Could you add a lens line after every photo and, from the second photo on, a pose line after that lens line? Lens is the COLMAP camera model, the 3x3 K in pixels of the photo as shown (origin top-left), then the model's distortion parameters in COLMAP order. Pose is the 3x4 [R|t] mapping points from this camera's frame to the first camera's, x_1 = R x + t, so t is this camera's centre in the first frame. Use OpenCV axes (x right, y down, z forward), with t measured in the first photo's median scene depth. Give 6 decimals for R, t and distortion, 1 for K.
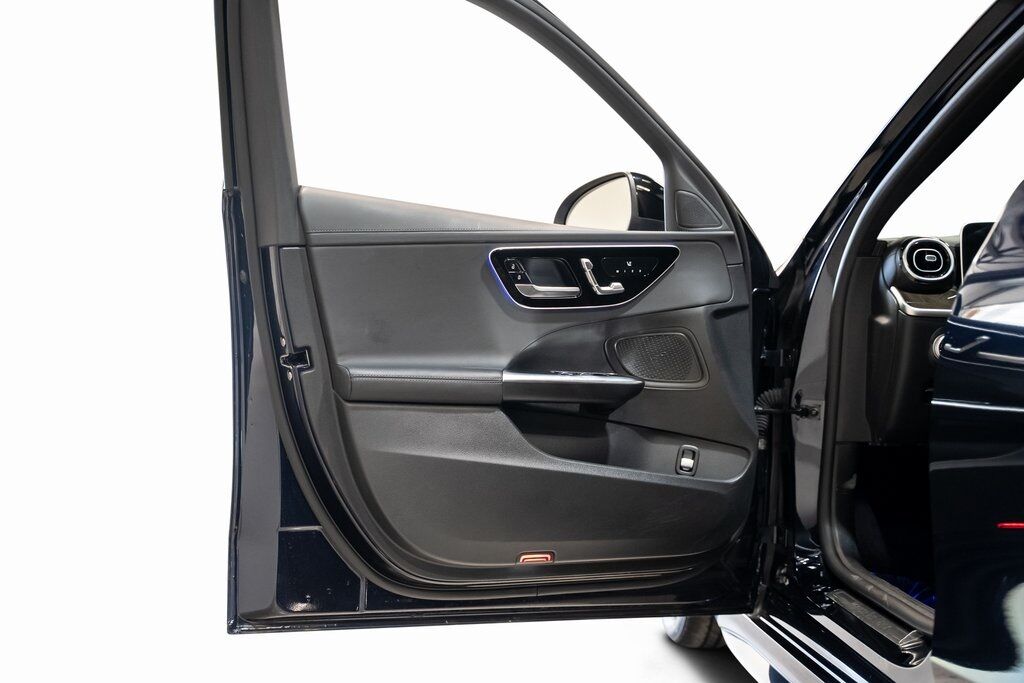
lens RADIAL K [[1248.8, 0, 513.8], [0, 1248.8, 338.1], [0, 0, 1]] dist [0.011750, 0.000000]
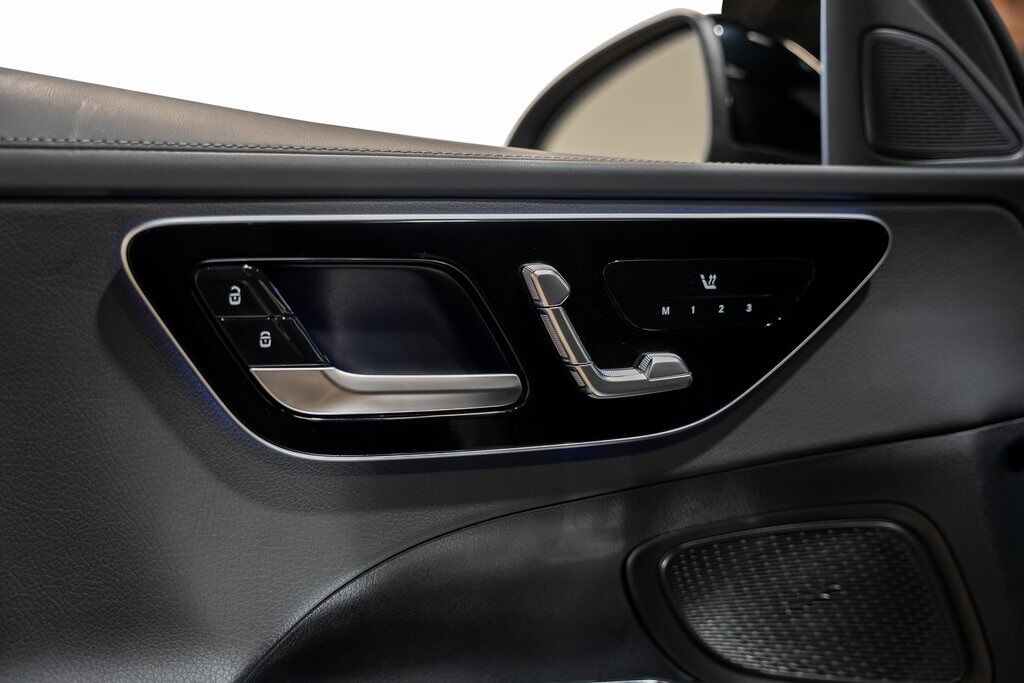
lens RADIAL K [[1248.8, 0, 513.6], [0, 1248.8, 340.4], [0, 0, 1]] dist [0.011750, 0.000000]
pose [[0.998523, -0.016324, -0.051821, 0.064687], [0.013723, 0.998647, -0.050150, -0.034235], [0.052570, 0.049365, 0.997396, 0.735434]]
